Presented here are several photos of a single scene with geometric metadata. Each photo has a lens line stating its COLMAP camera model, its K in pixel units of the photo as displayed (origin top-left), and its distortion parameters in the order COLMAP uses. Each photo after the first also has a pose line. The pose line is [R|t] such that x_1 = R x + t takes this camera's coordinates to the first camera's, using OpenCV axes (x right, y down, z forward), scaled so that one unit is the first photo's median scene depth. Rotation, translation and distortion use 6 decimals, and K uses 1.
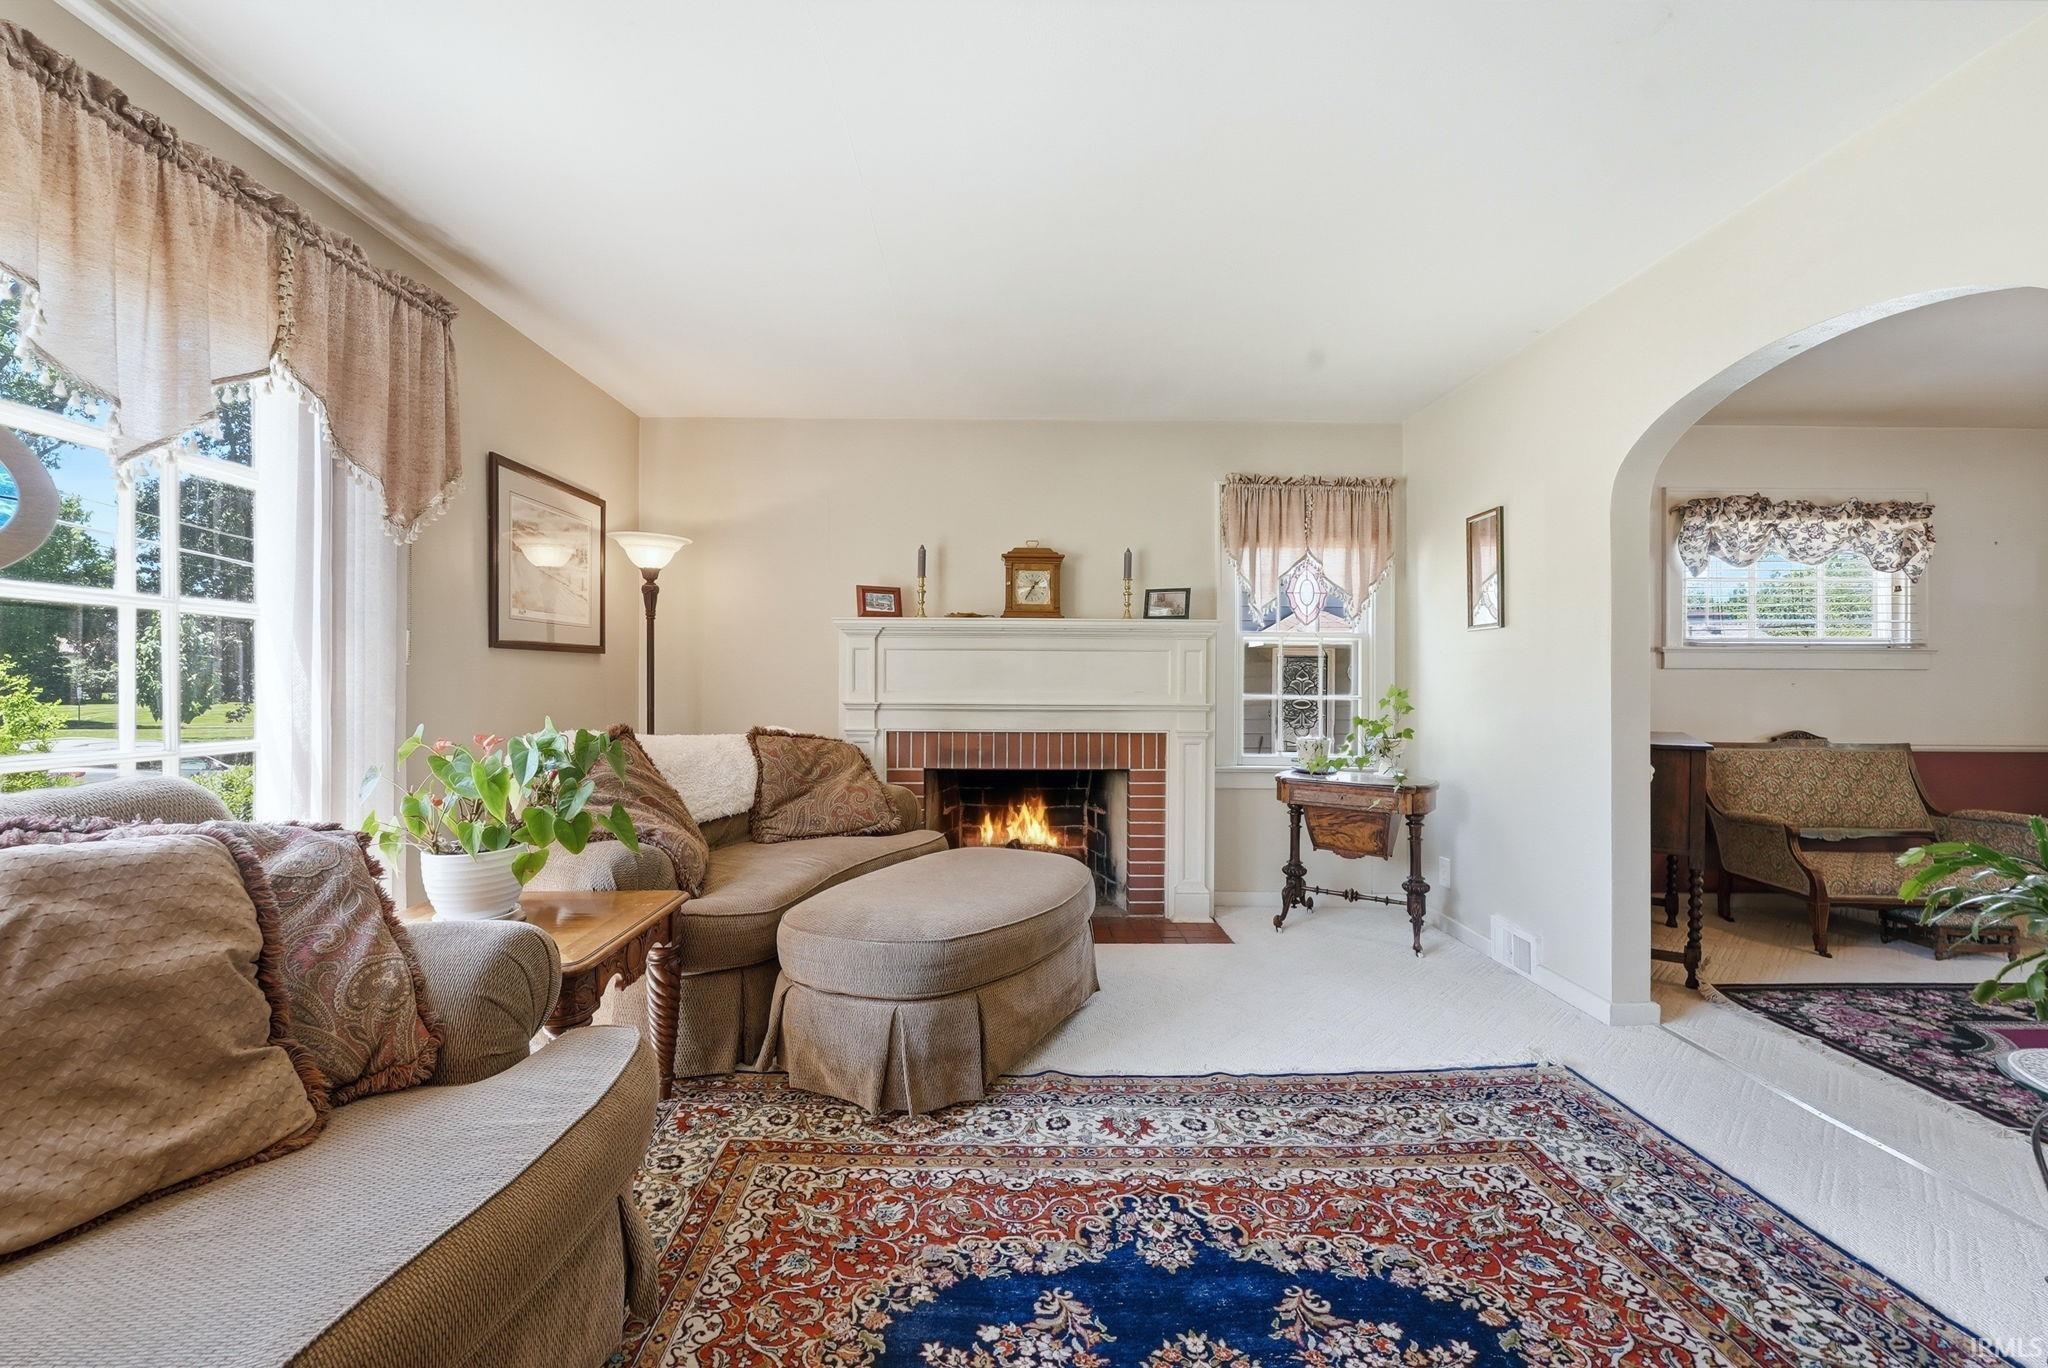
lens RADIAL K [[835.1, 0, 1024.4], [0, 835.1, 685.4], [0, 0, 1]] dist [-0.005334, 0.001889]
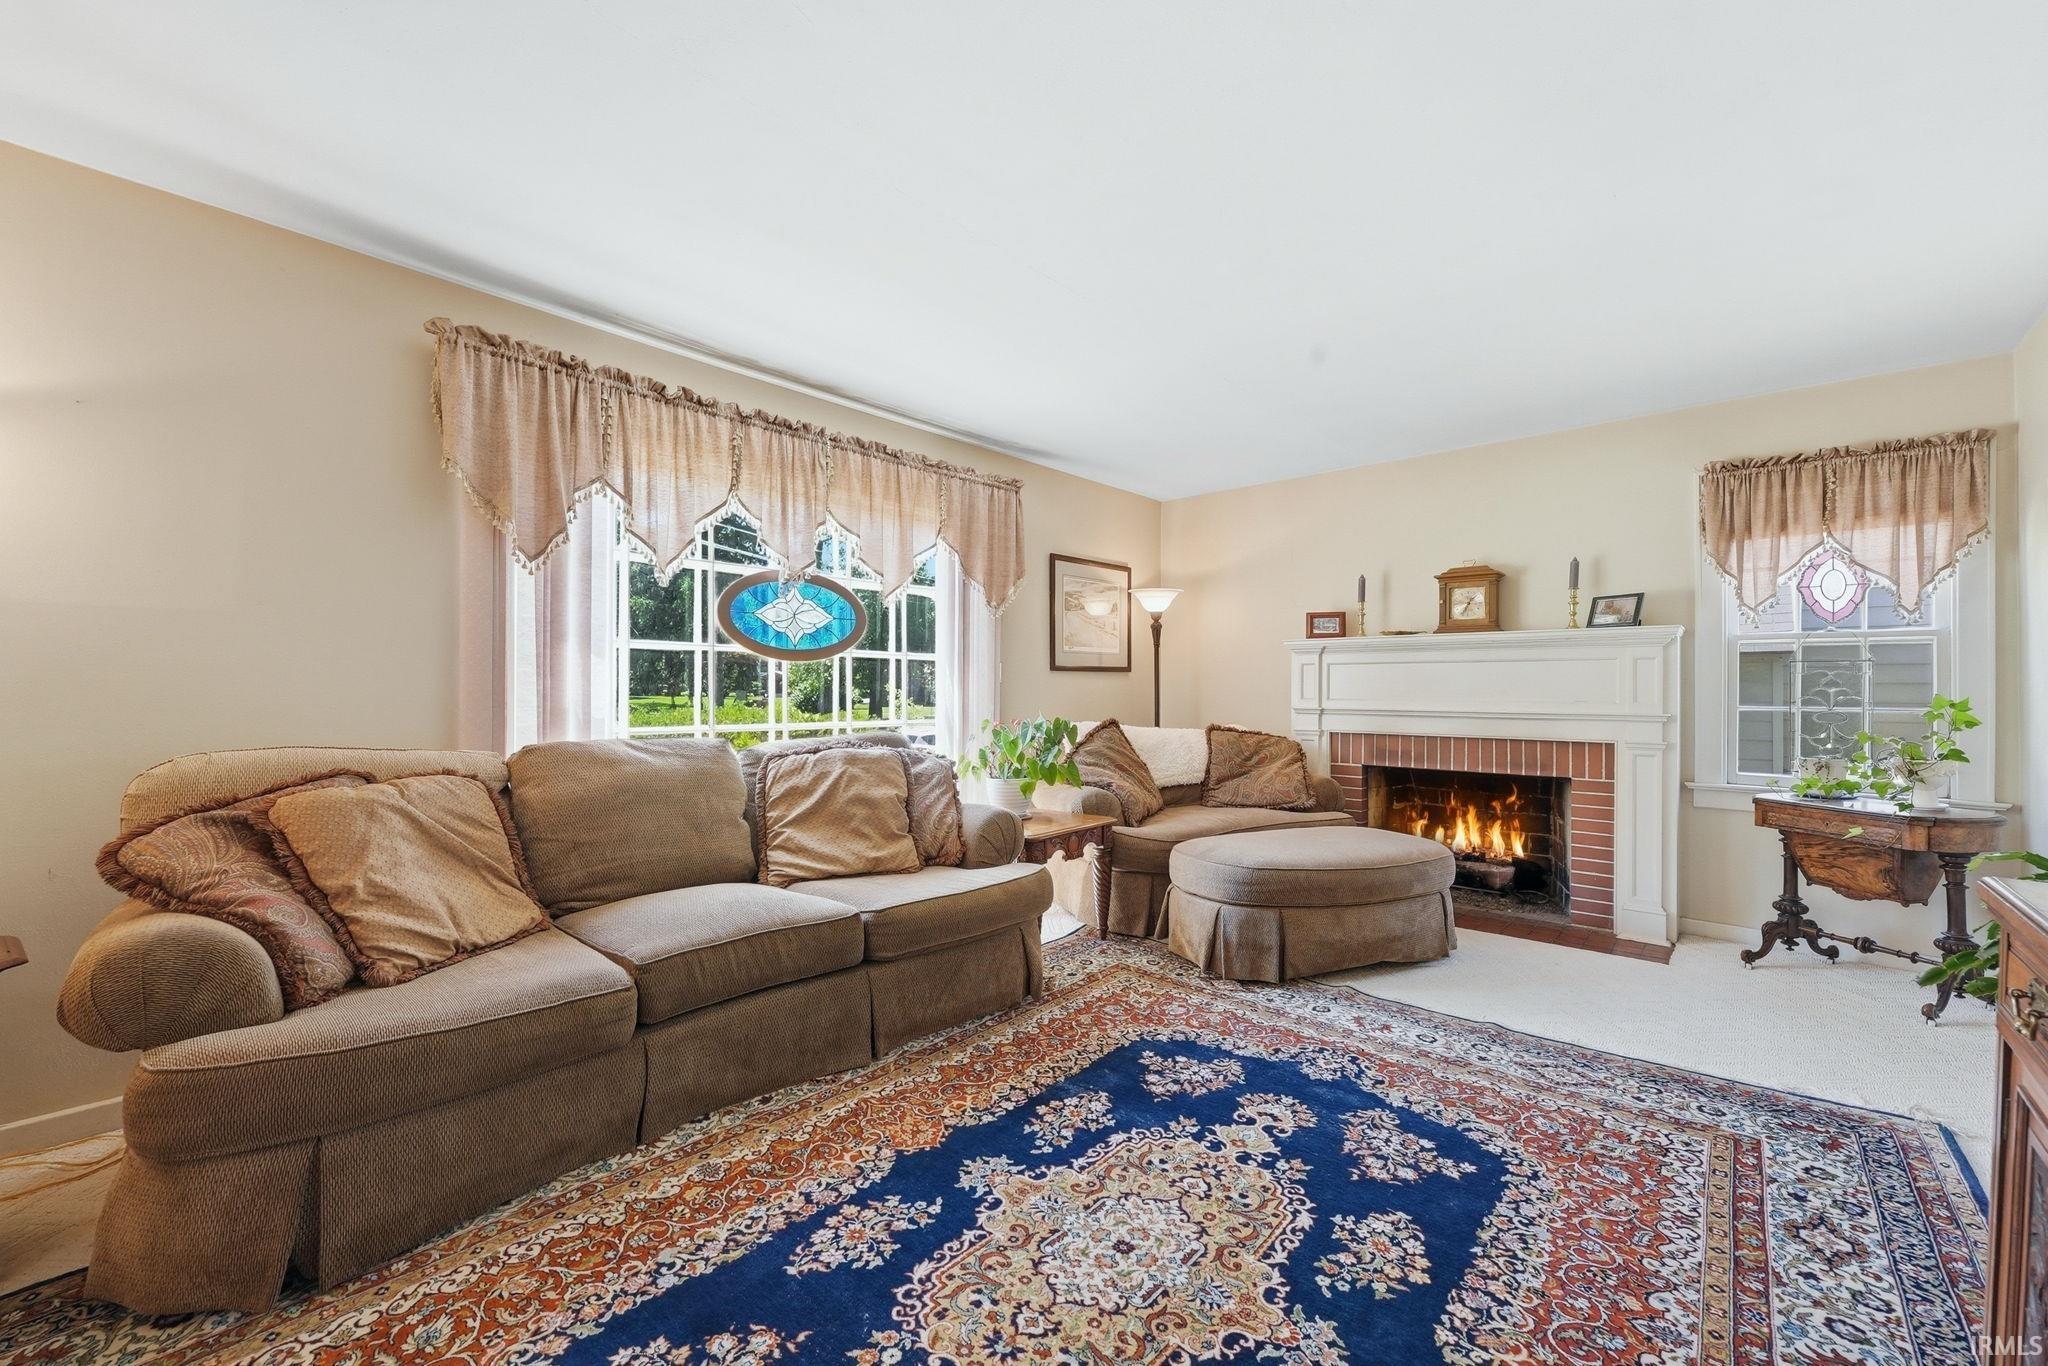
lens RADIAL K [[835.1, 0, 1006.6], [0, 835.1, 694.7], [0, 0, 1]] dist [-0.005334, 0.001889]
pose [[0.722346, 0.002258, -0.691528, 0.616493], [-0.002475, 0.999997, 0.000680, 0.002121], [0.691527, 0.001220, 0.722350, -0.363430]]
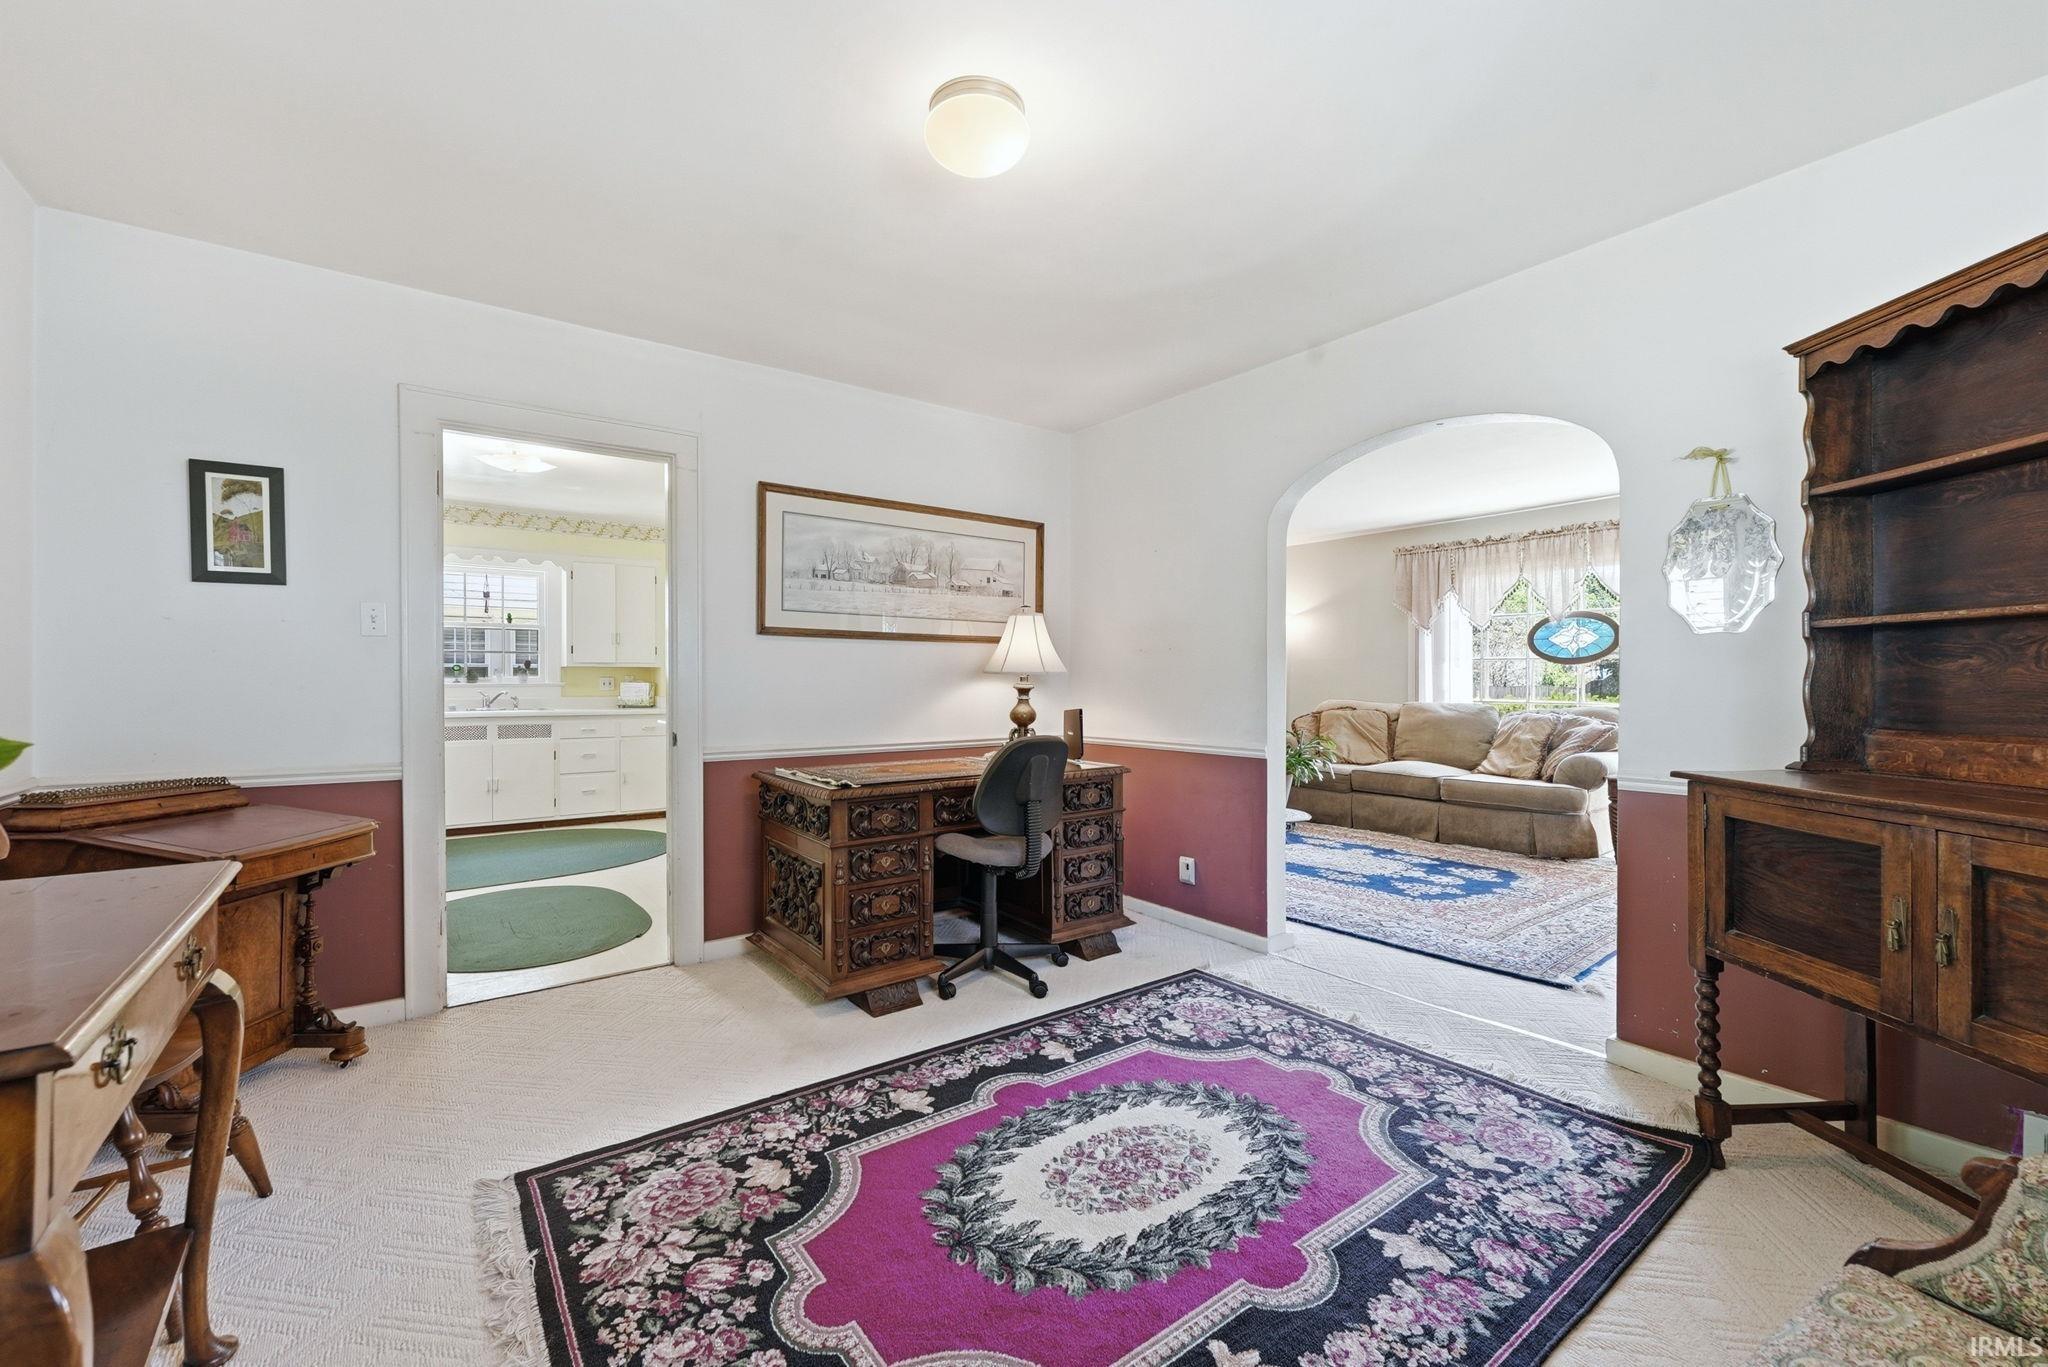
lens RADIAL K [[835.1, 0, 1023.0], [0, 835.1, 681.7], [0, 0, 1]] dist [-0.005334, 0.001889]
pose [[-0.812295, -0.001947, -0.583244, 2.337594], [-0.001998, 0.999998, -0.000555, 0.001397], [0.583244, 0.000714, -0.812297, 1.770694]]
